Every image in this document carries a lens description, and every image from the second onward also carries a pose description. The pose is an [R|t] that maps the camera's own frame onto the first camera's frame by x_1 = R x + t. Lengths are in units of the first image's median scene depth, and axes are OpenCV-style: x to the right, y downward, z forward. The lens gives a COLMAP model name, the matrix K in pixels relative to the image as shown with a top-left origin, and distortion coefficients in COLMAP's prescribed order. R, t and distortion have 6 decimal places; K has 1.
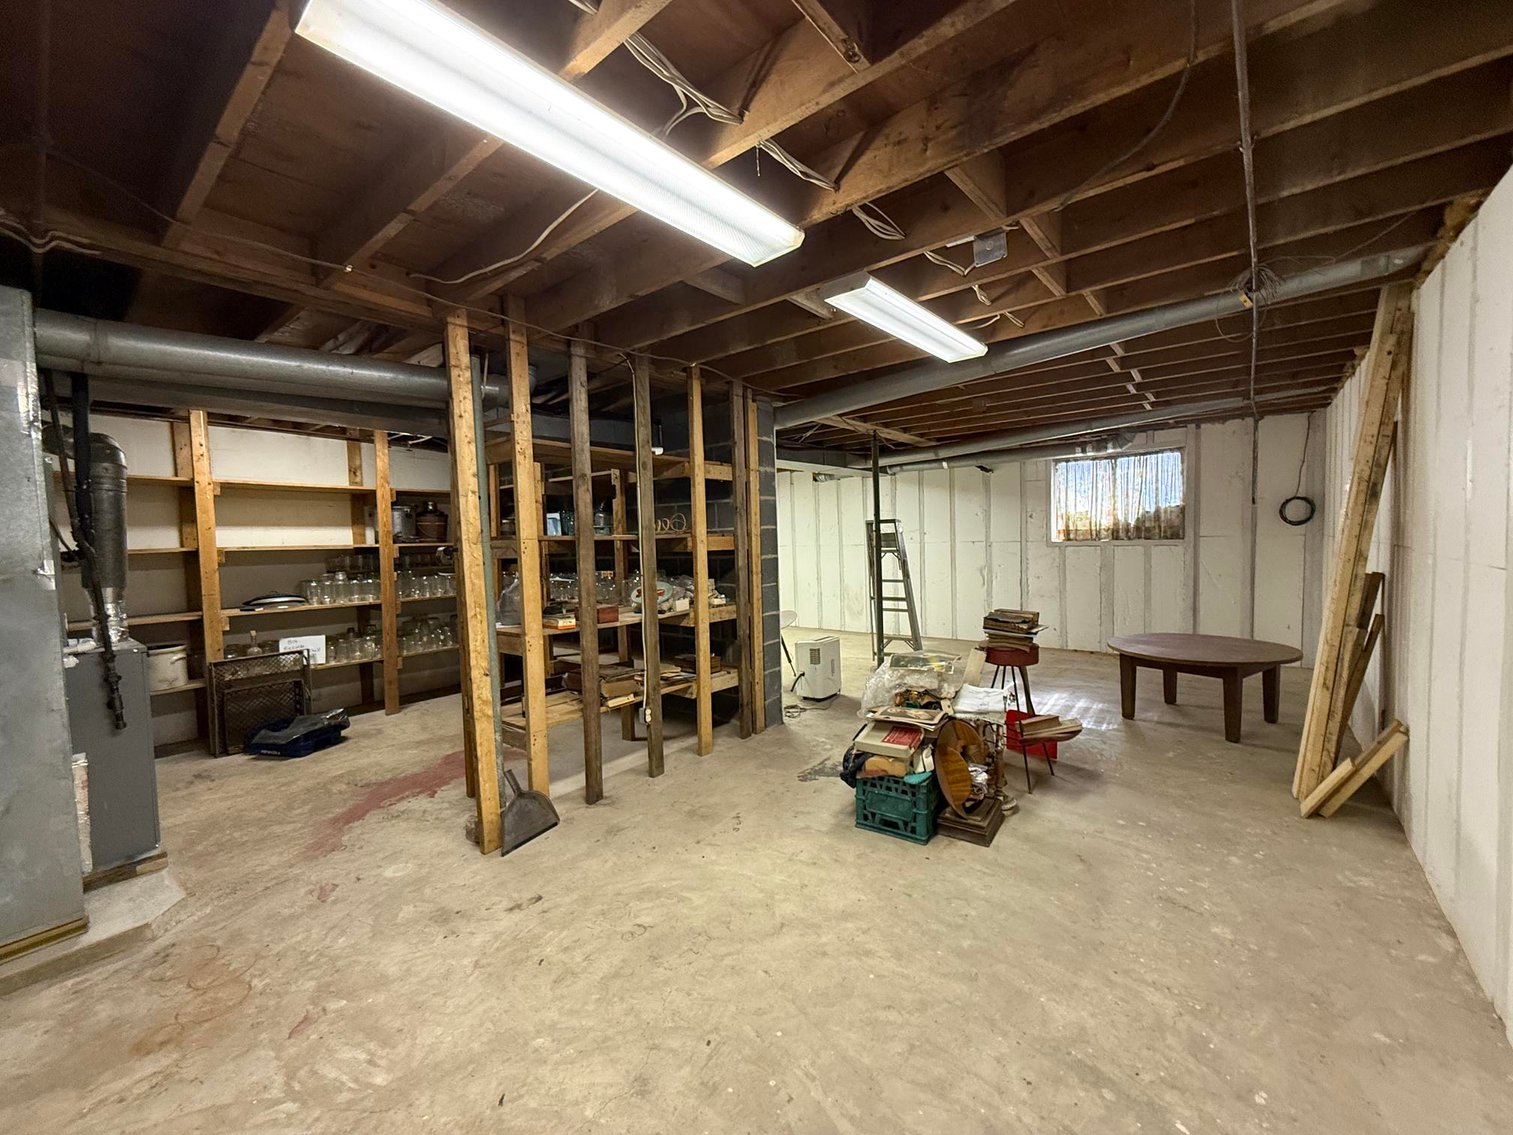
lens RADIAL K [[604.6, 0, 755.6], [0, 604.6, 564.9], [0, 0, 1]] dist [-0.002178, 0.000056]
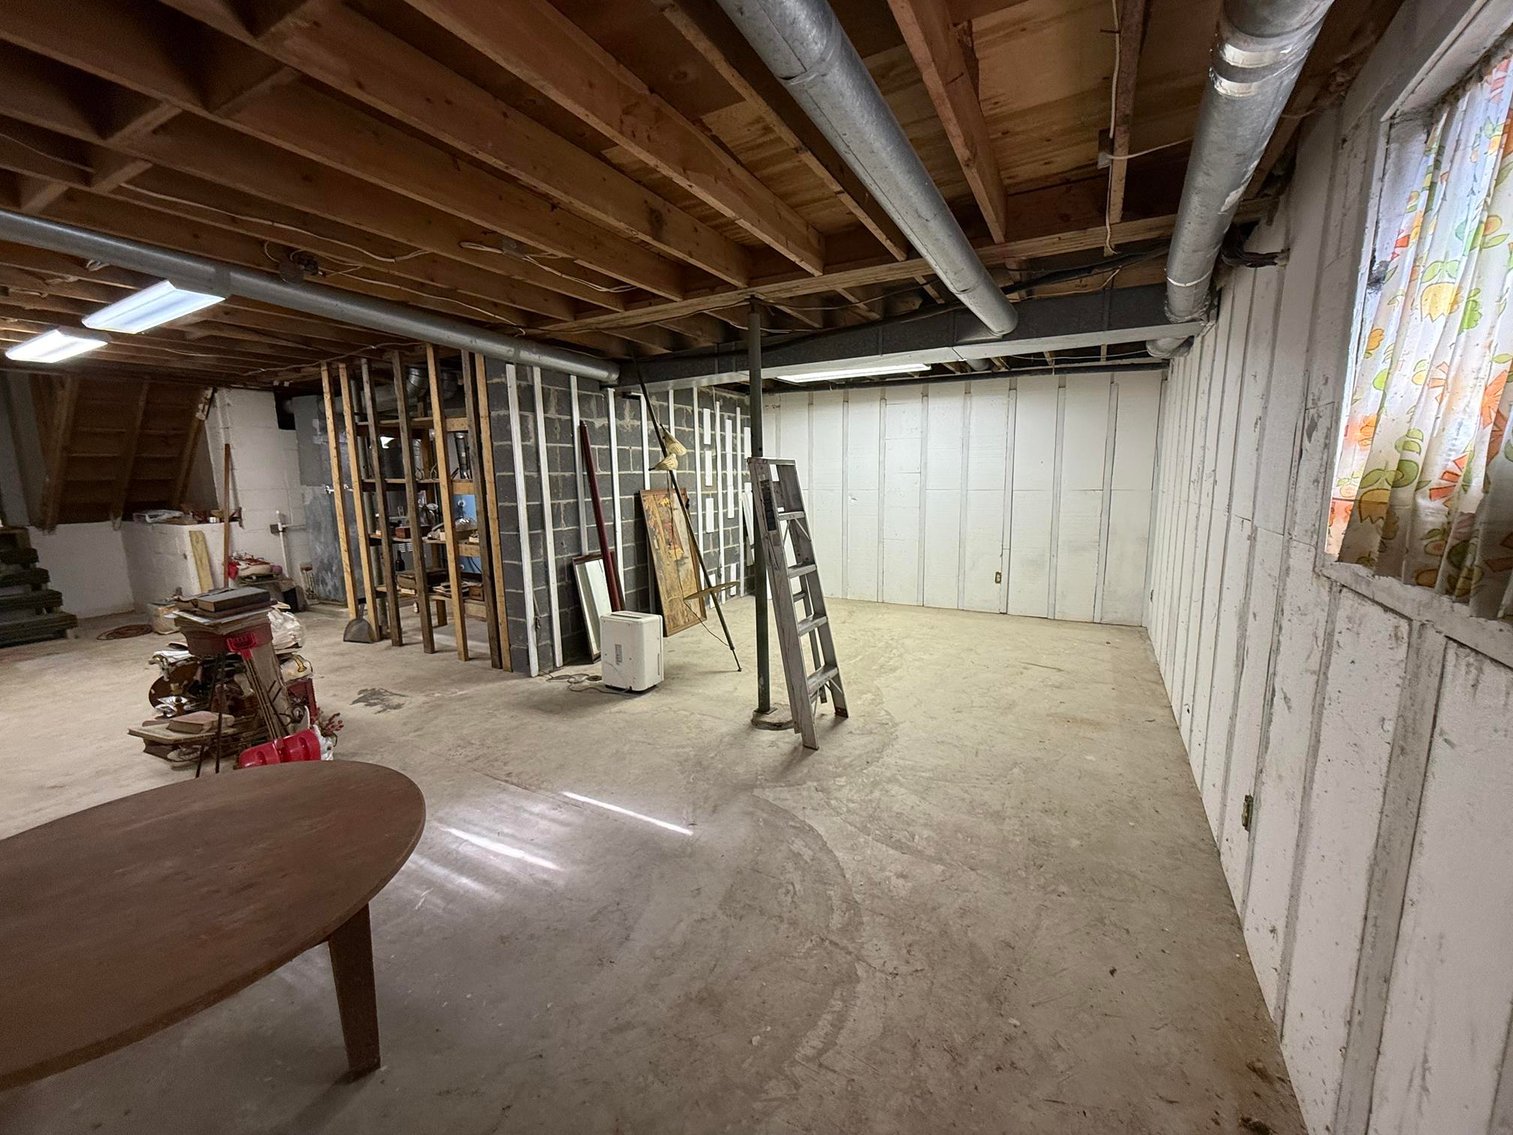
lens RADIAL K [[604.6, 0, 761.6], [0, 604.6, 566.2], [0, 0, 1]] dist [-0.002178, 0.000056]
pose [[0.184079, 0.179193, -0.966439, 1.250335], [-0.044051, 0.983757, 0.174014, -0.122389], [0.981924, 0.010540, 0.188982, 1.440150]]
